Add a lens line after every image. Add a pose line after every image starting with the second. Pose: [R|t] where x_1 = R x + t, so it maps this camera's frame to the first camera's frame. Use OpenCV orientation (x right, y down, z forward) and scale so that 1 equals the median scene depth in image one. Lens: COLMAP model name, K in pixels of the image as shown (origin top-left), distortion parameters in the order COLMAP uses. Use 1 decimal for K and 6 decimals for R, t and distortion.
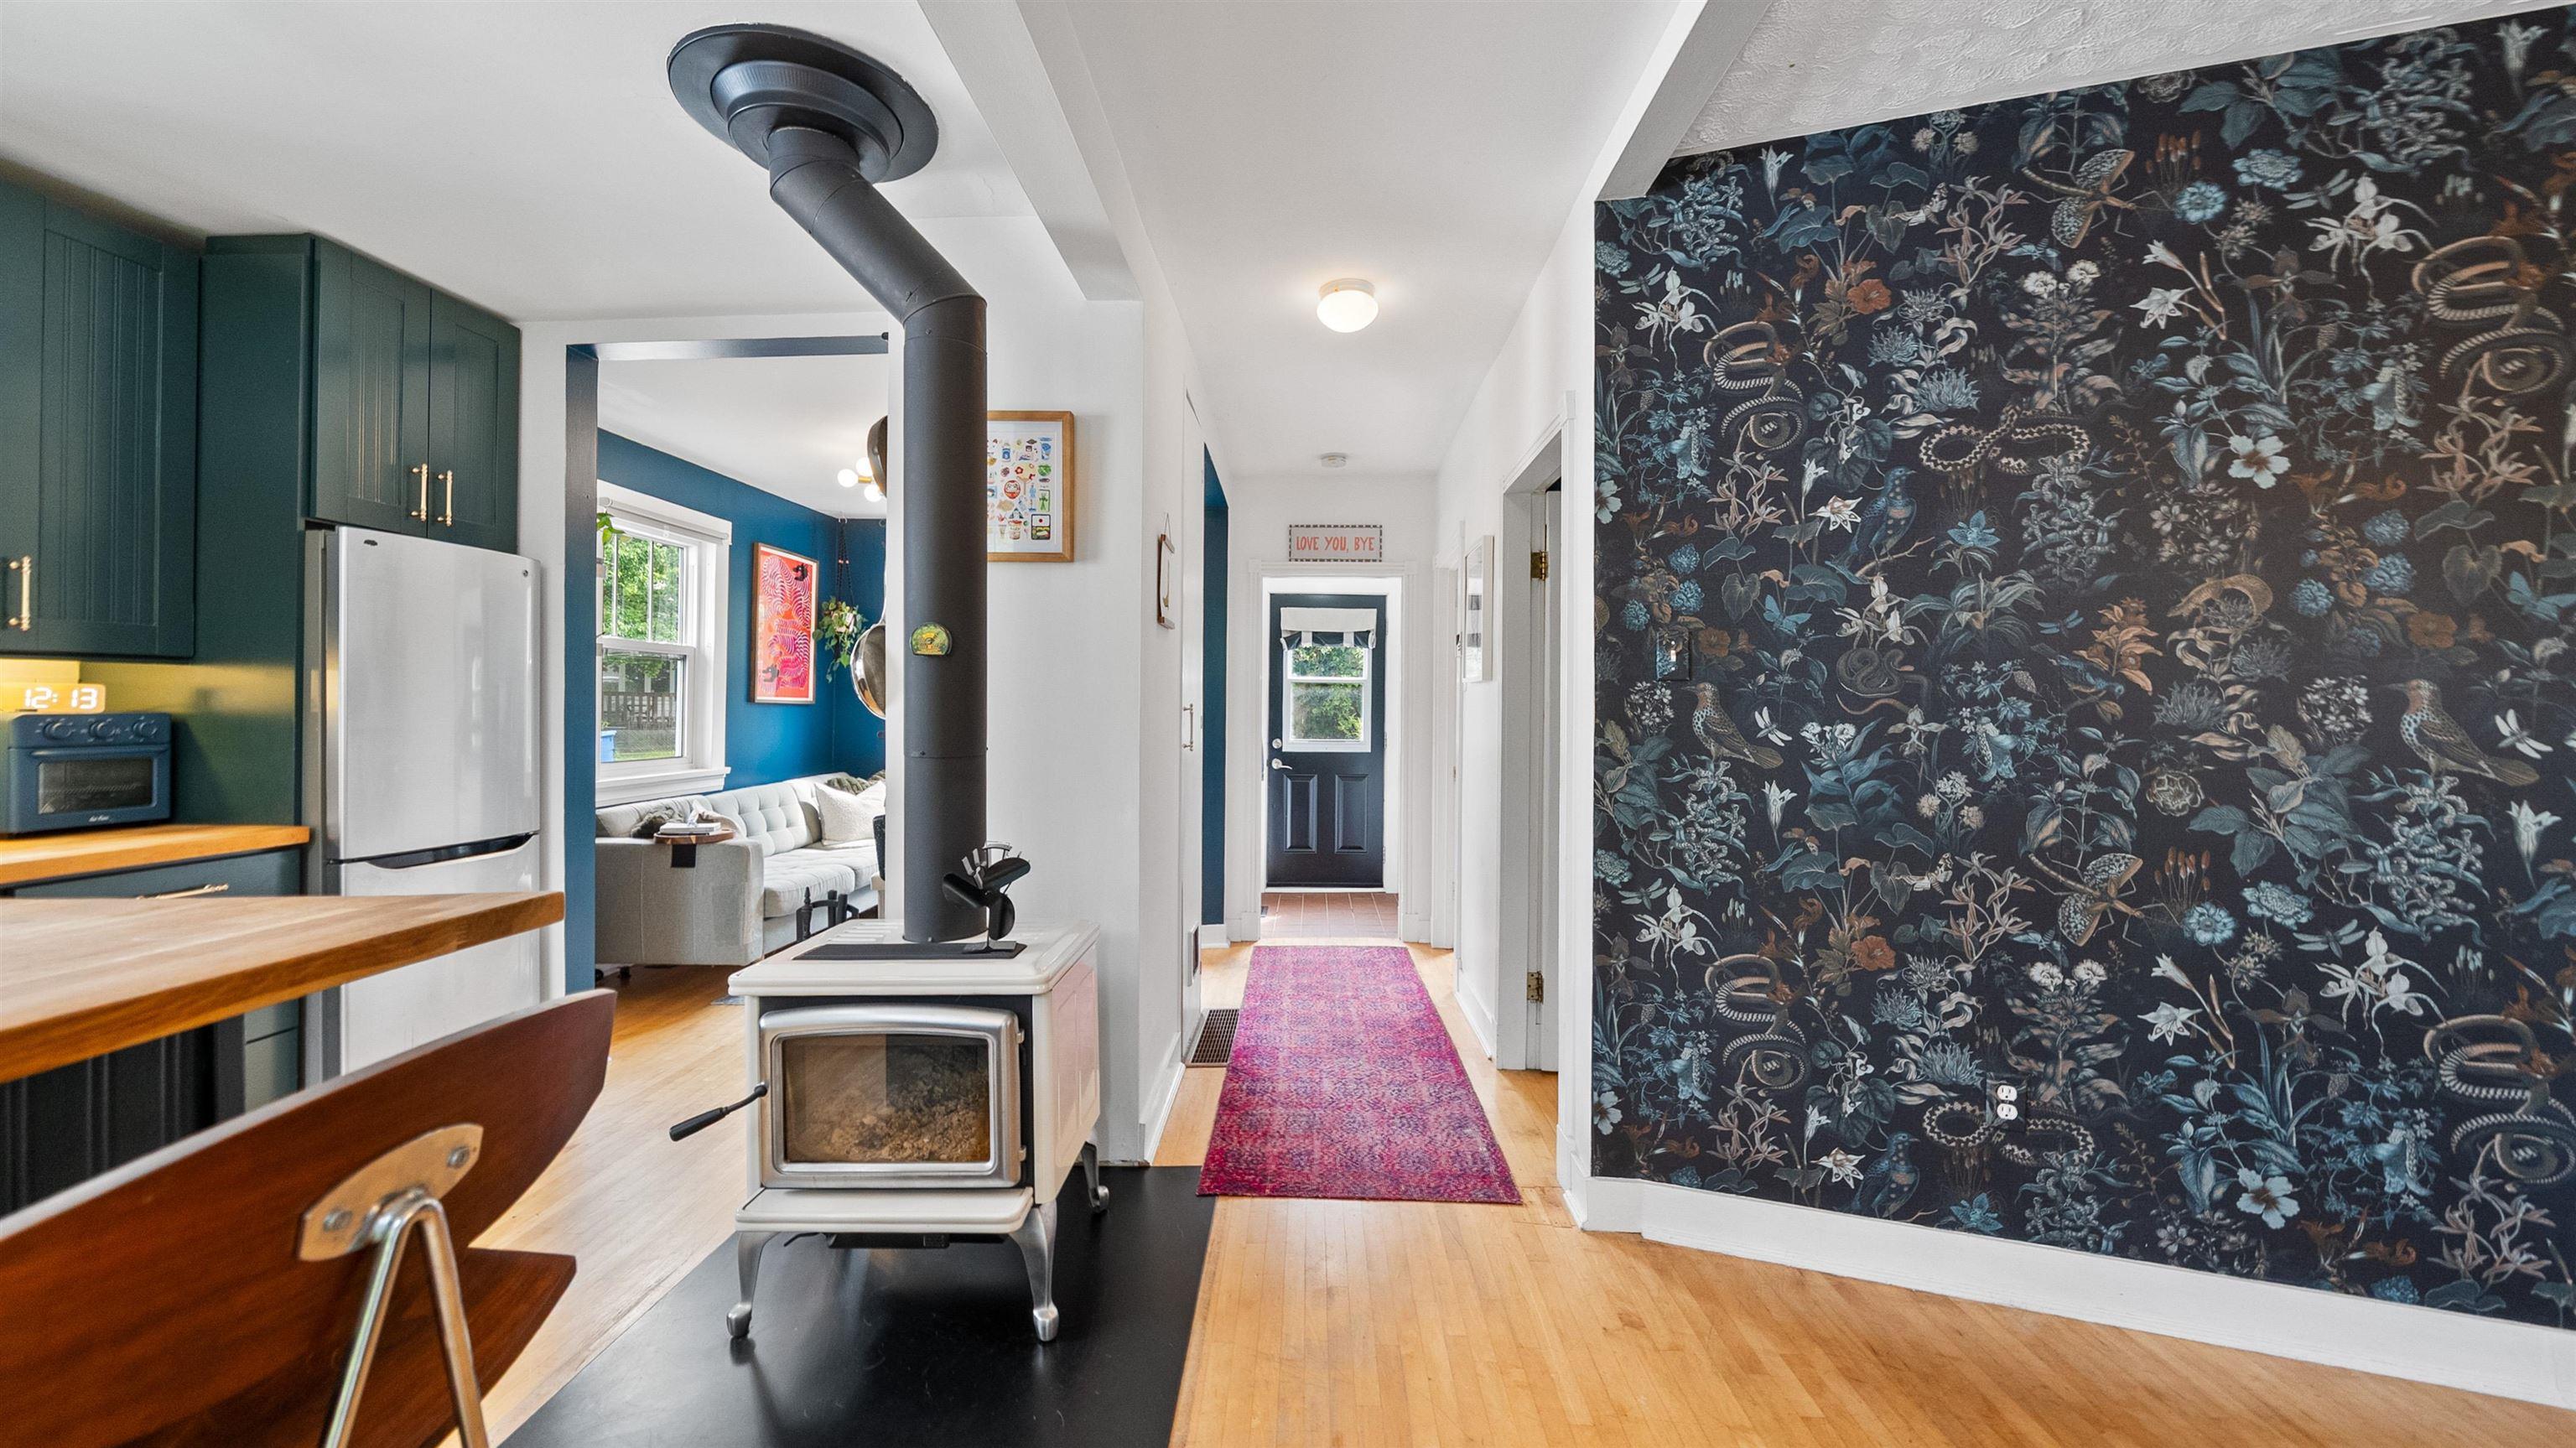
lens RADIAL K [[897.5, 0, 1286.6], [0, 897.5, 700.8], [0, 0, 1]] dist [-0.001738, -0.000136]
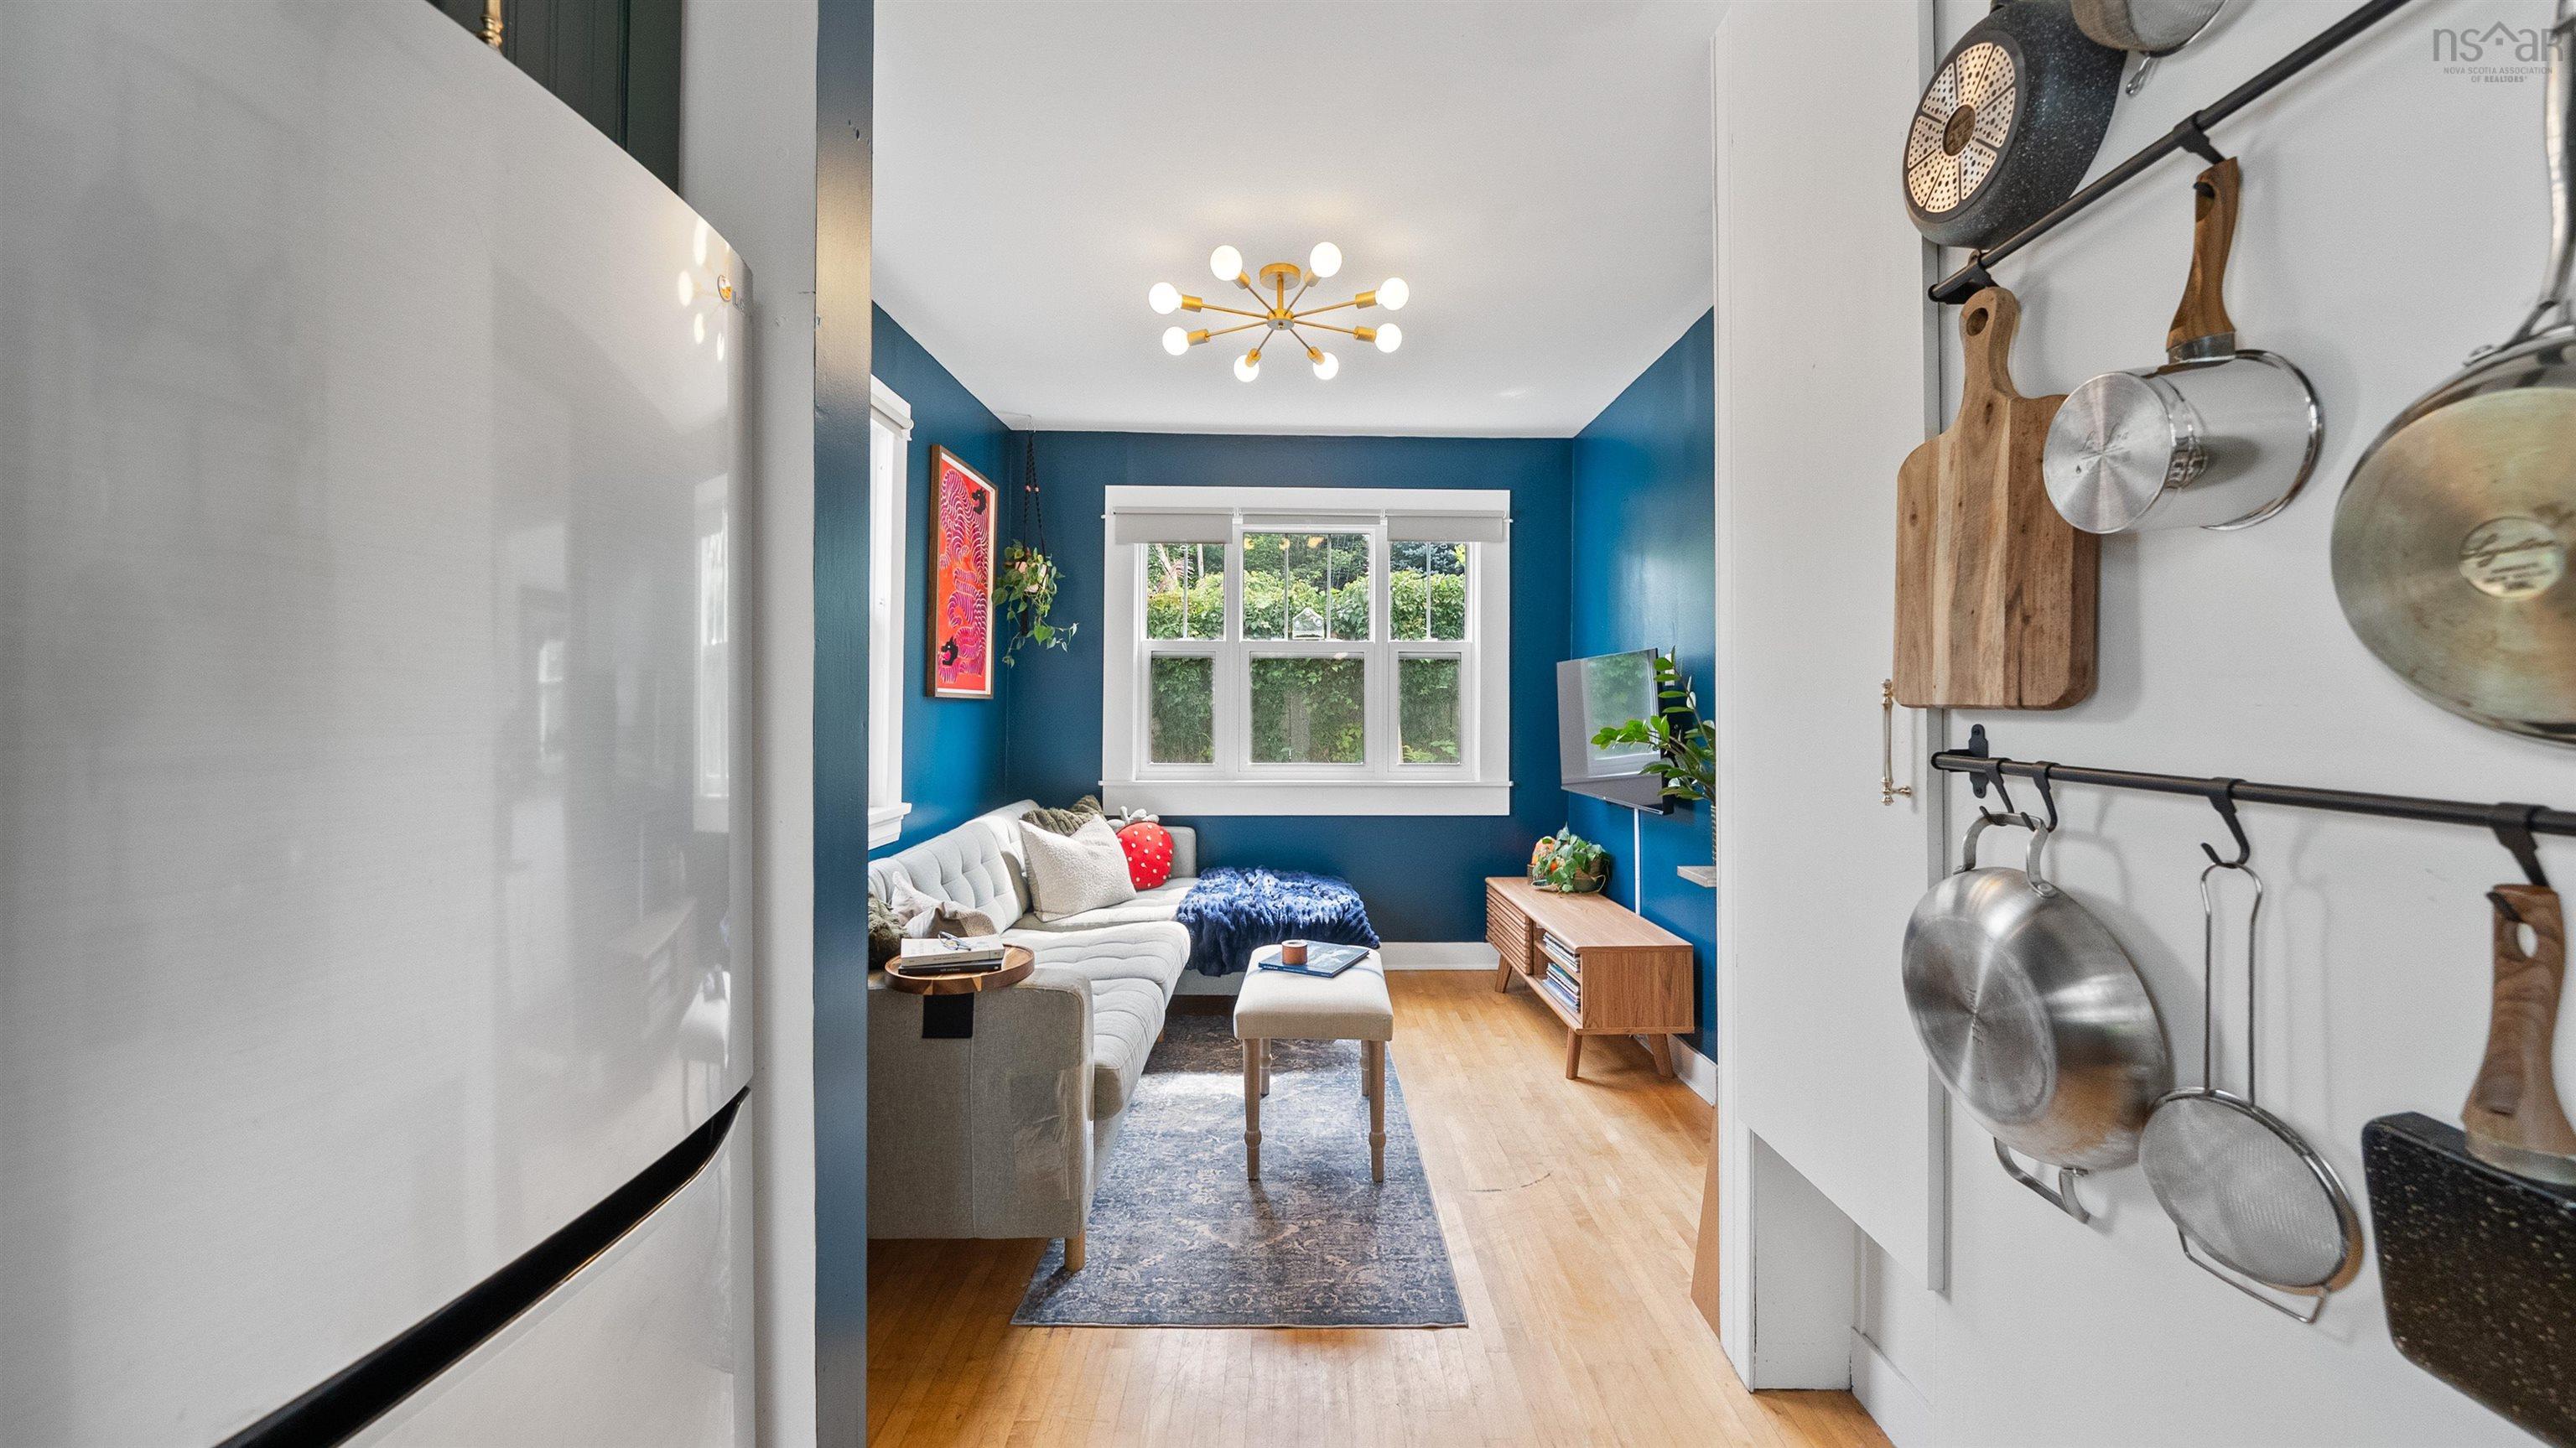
lens RADIAL K [[894.2, 0, 1288.8], [0, 894.2, 686.0], [0, 0, 1]] dist [-0.000612, -0.000031]
pose [[0.999838, -0.003997, 0.017555, -0.900397], [0.004185, 0.999934, -0.010727, 0.004475], [-0.017511, 0.010799, 0.999788, 0.932681]]
